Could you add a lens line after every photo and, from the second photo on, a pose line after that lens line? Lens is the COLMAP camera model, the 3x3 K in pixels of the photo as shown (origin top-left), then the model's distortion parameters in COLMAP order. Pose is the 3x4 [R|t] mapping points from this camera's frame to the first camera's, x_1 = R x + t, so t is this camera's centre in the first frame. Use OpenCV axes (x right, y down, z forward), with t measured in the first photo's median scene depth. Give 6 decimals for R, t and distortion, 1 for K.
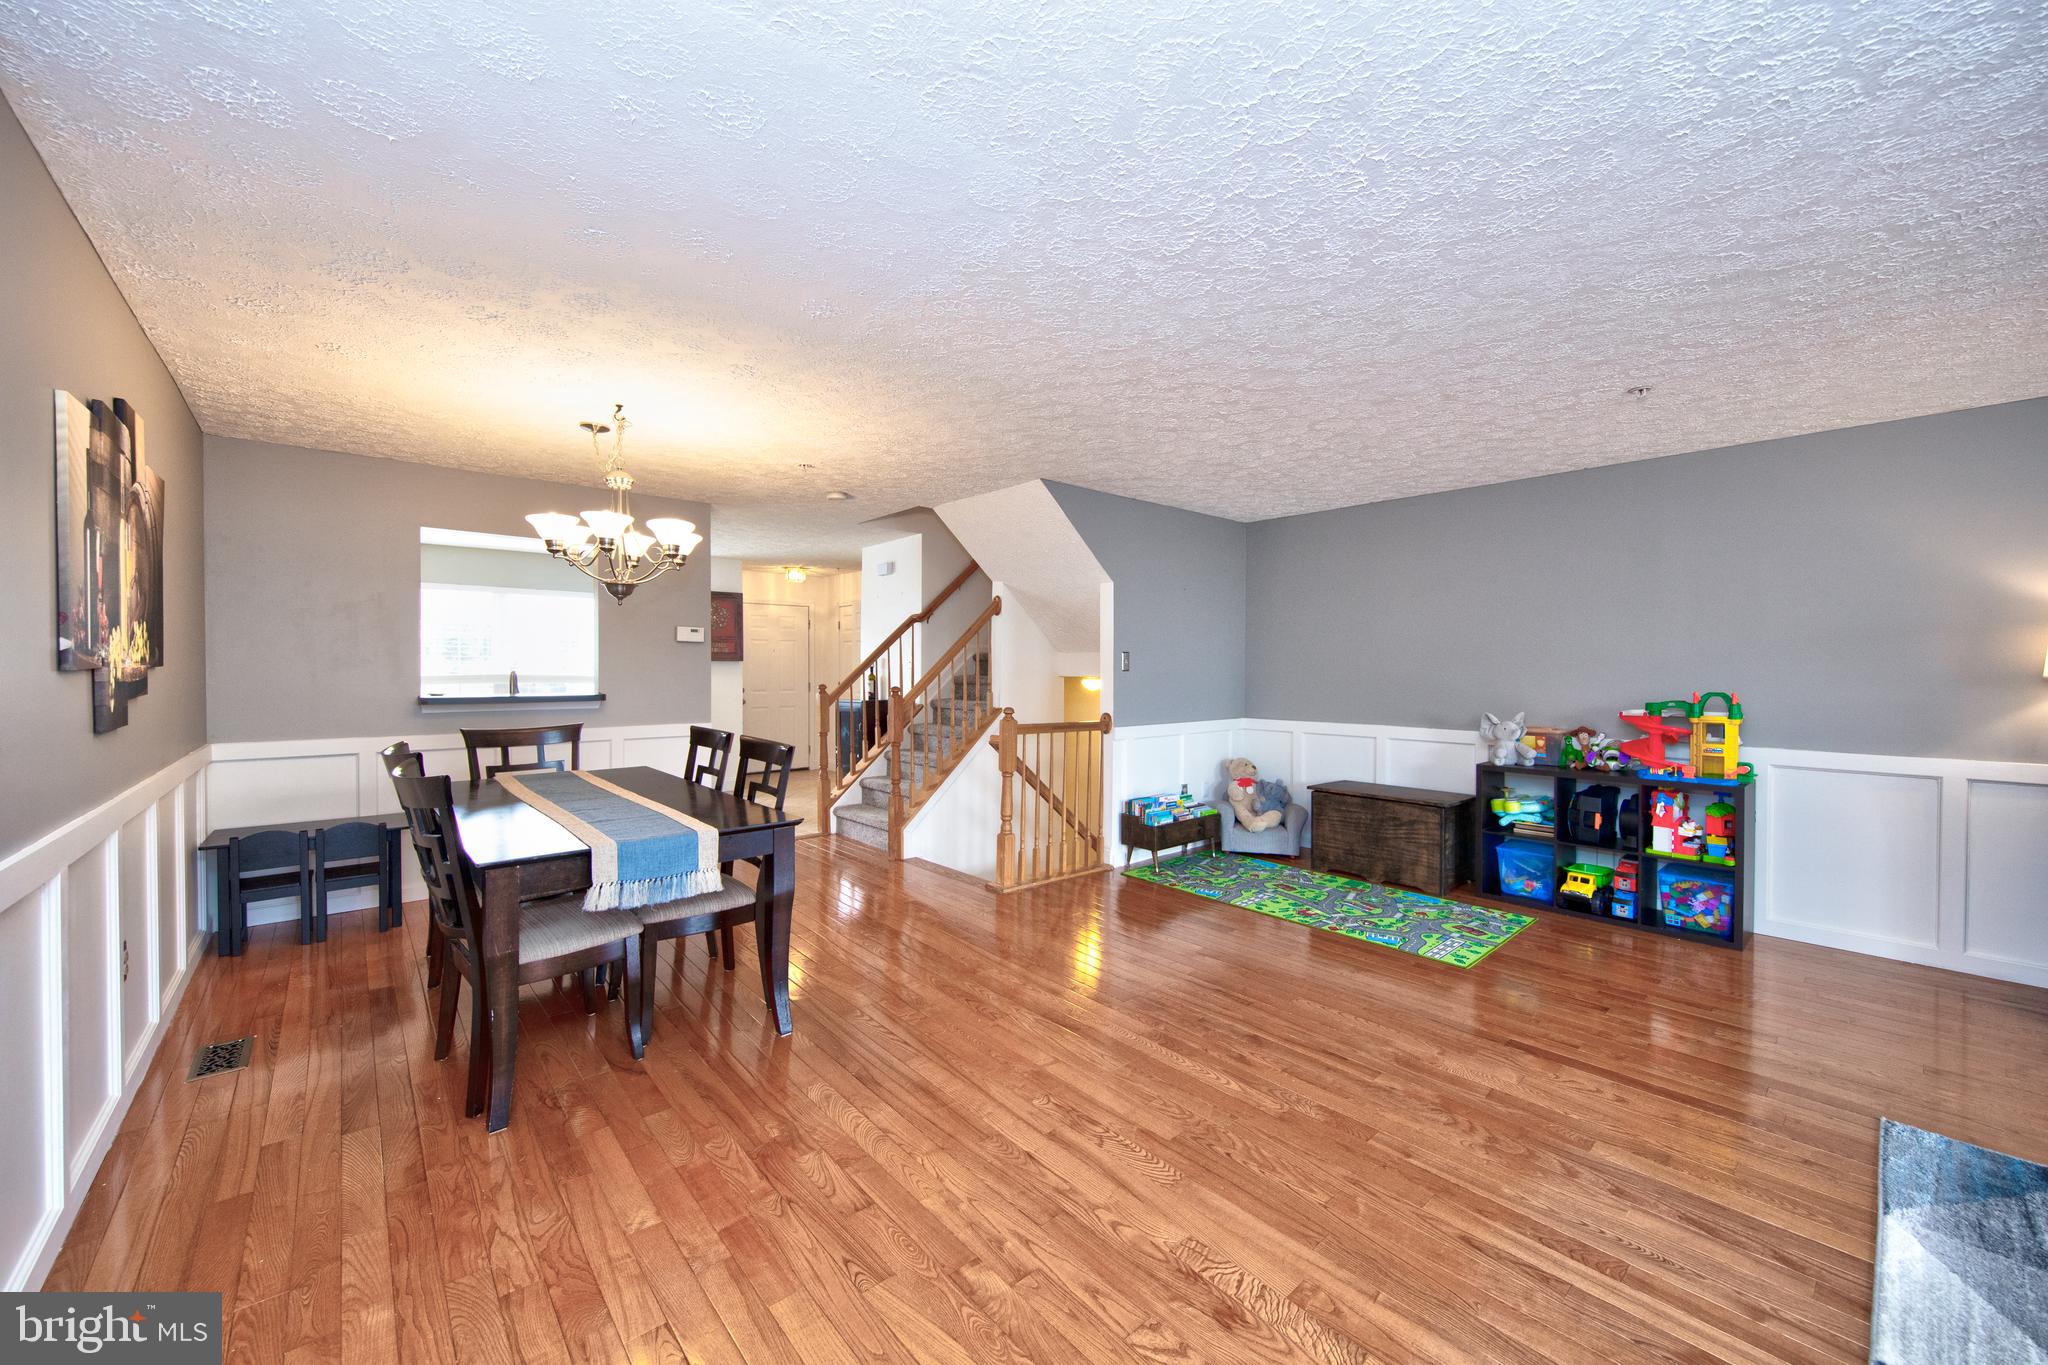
lens RADIAL K [[764.4, 0, 1024.0], [0, 764.4, 682.5], [0, 0, 1]] dist [-0.000970, -0.000347]
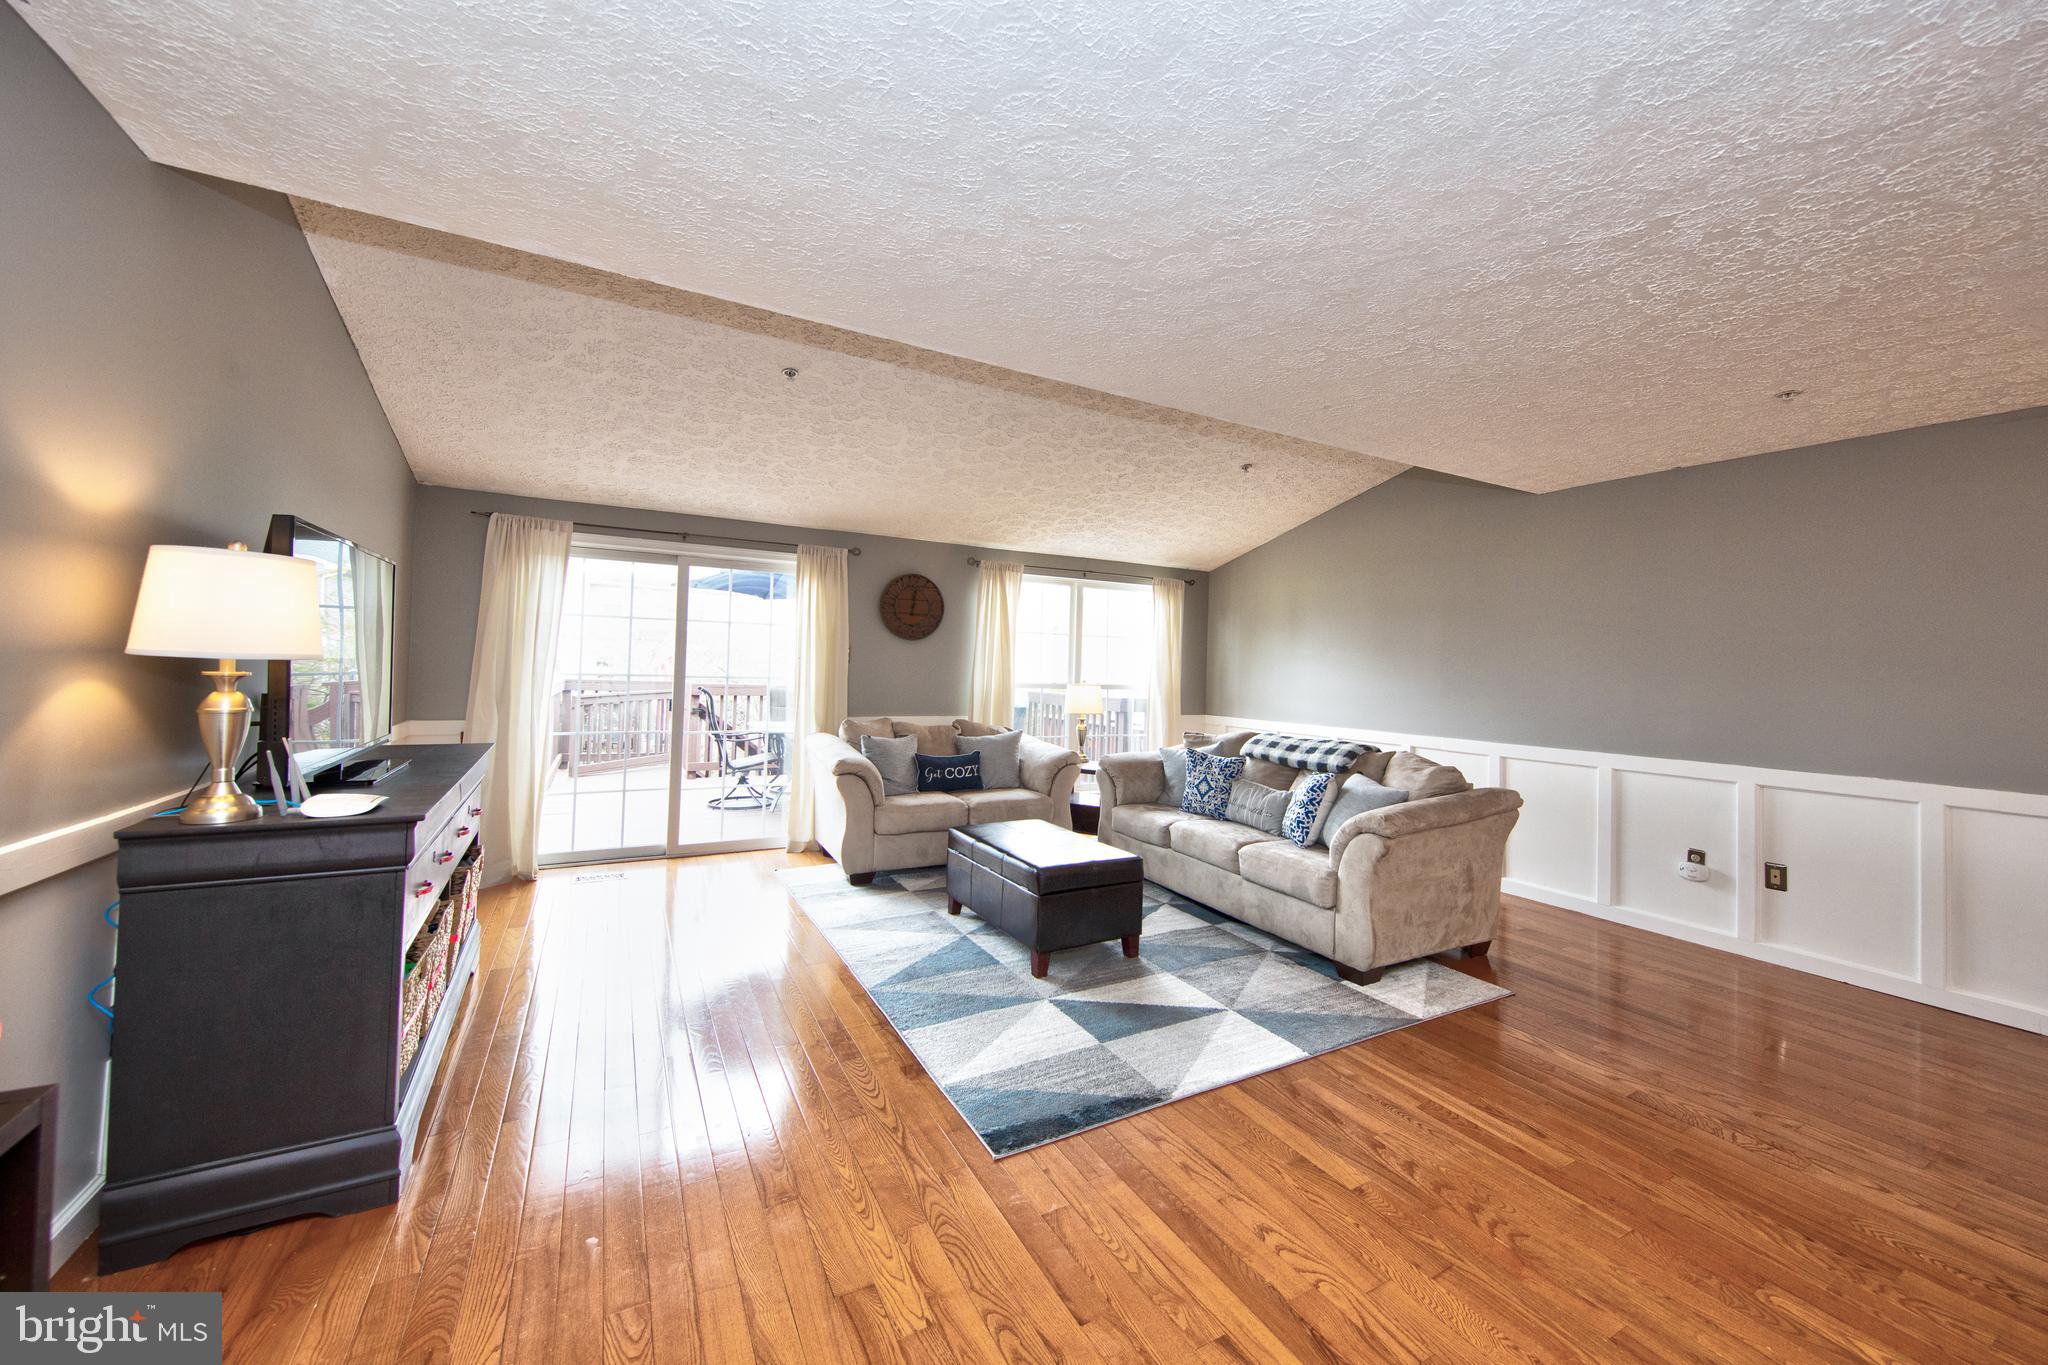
lens RADIAL K [[763.8, 0, 1062.7], [0, 763.8, 666.0], [0, 0, 1]] dist [-0.000005, -0.000101]
pose [[-0.978977, -0.031000, 0.201600, 0.562317], [-0.028245, 0.999464, 0.016529, -0.021478], [-0.202004, 0.010488, -0.979328, 1.195200]]
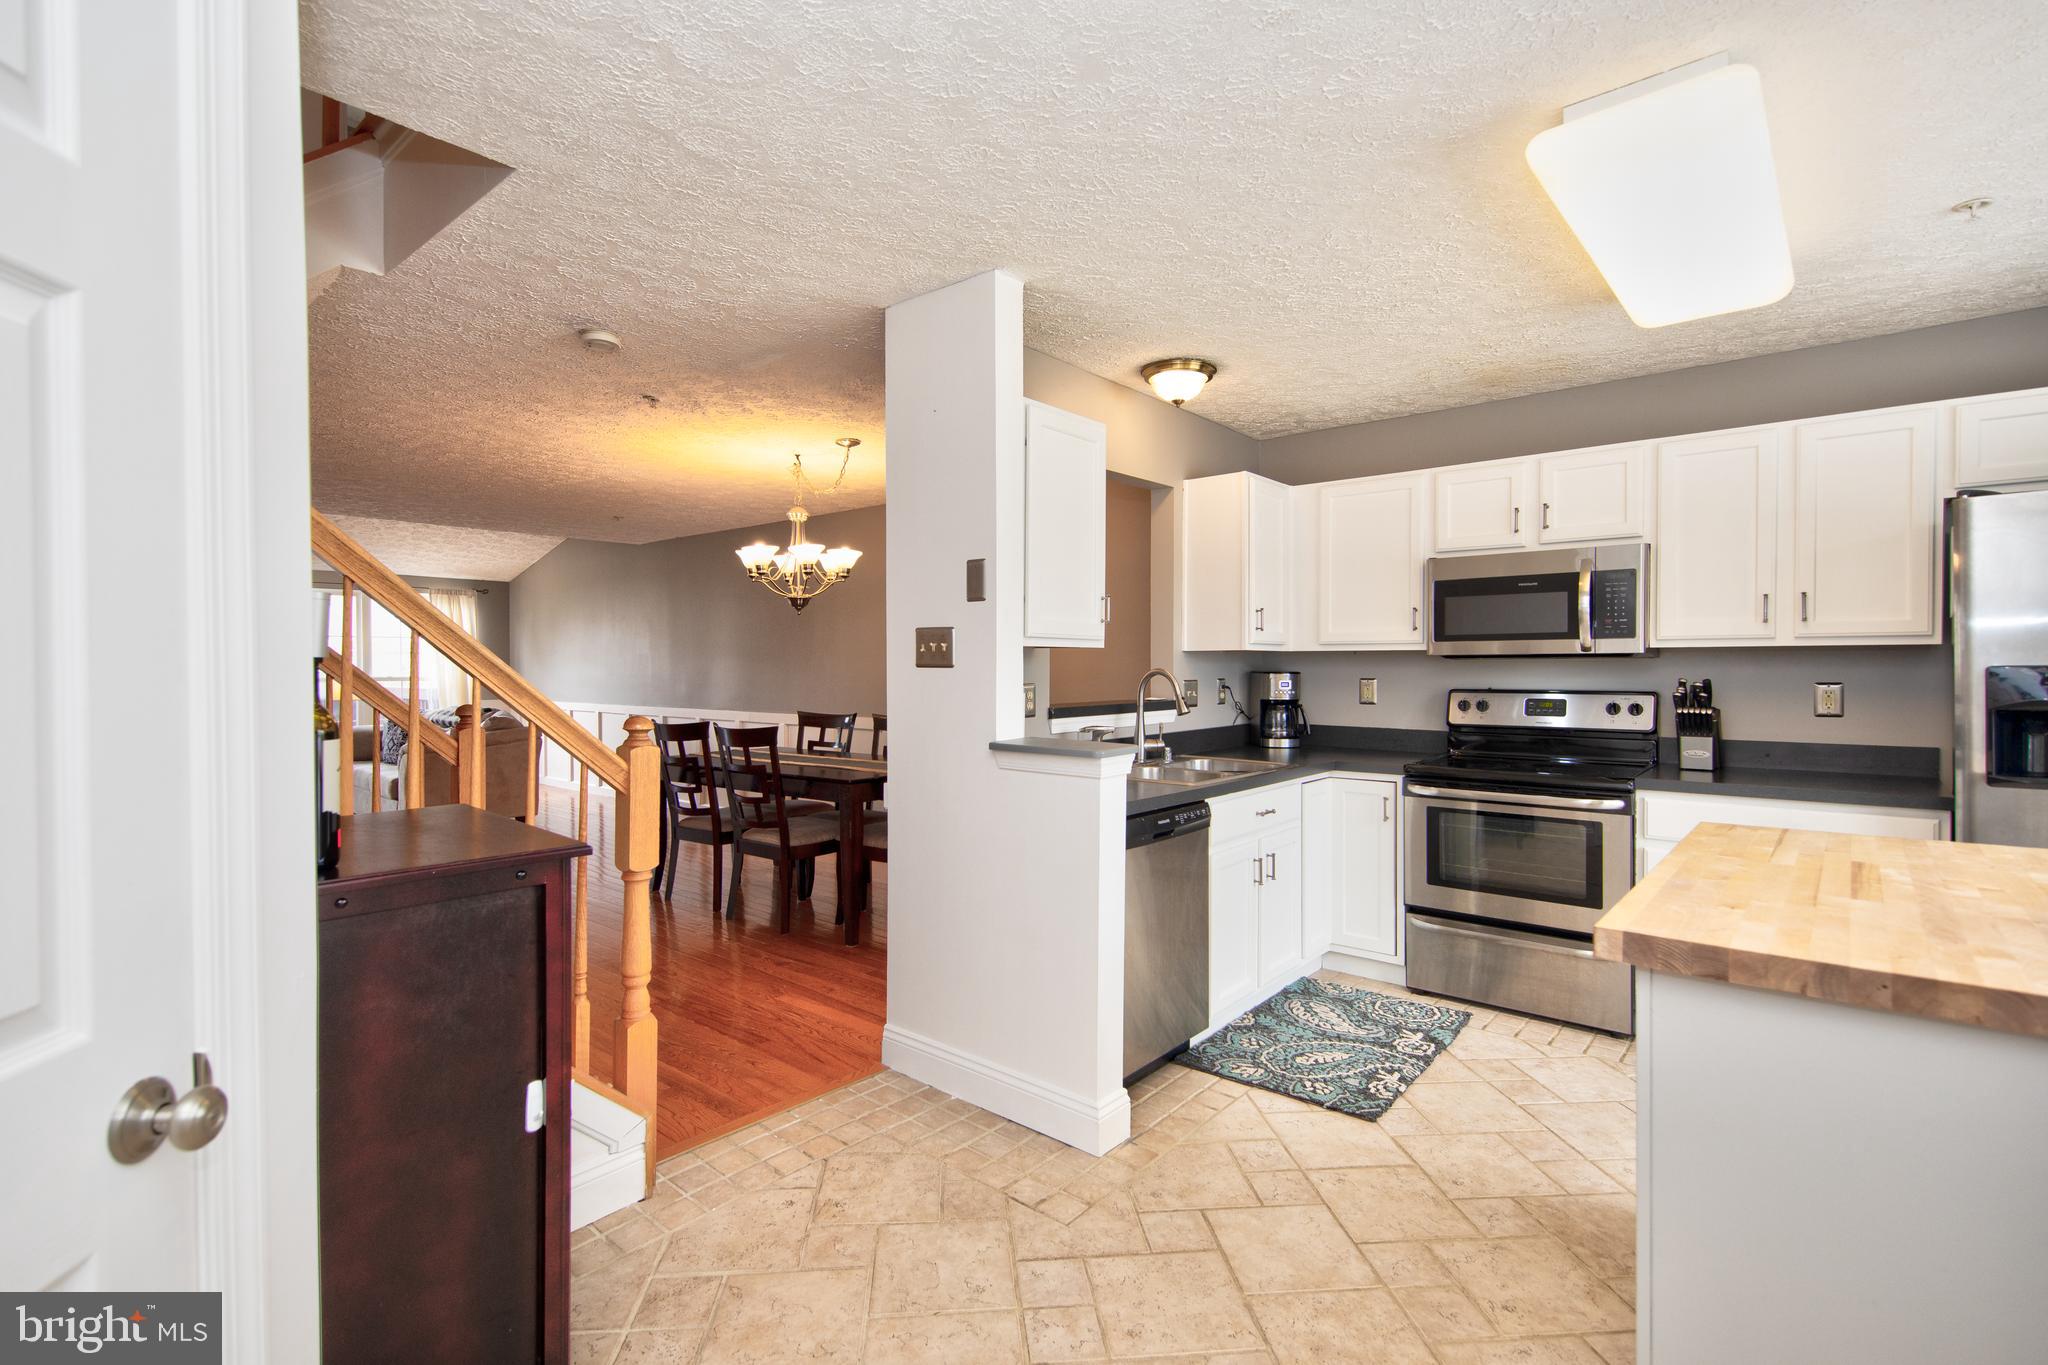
lens RADIAL K [[942.8, 0, 1013.4], [0, 942.8, 676.4], [0, 0, 1]] dist [0.011988, -0.000097]
pose [[-0.990841, 0.000165, -0.135036, -0.615101], [-0.003946, 0.999537, 0.030176, -0.044482], [0.134979, 0.030432, -0.990381, 2.378725]]
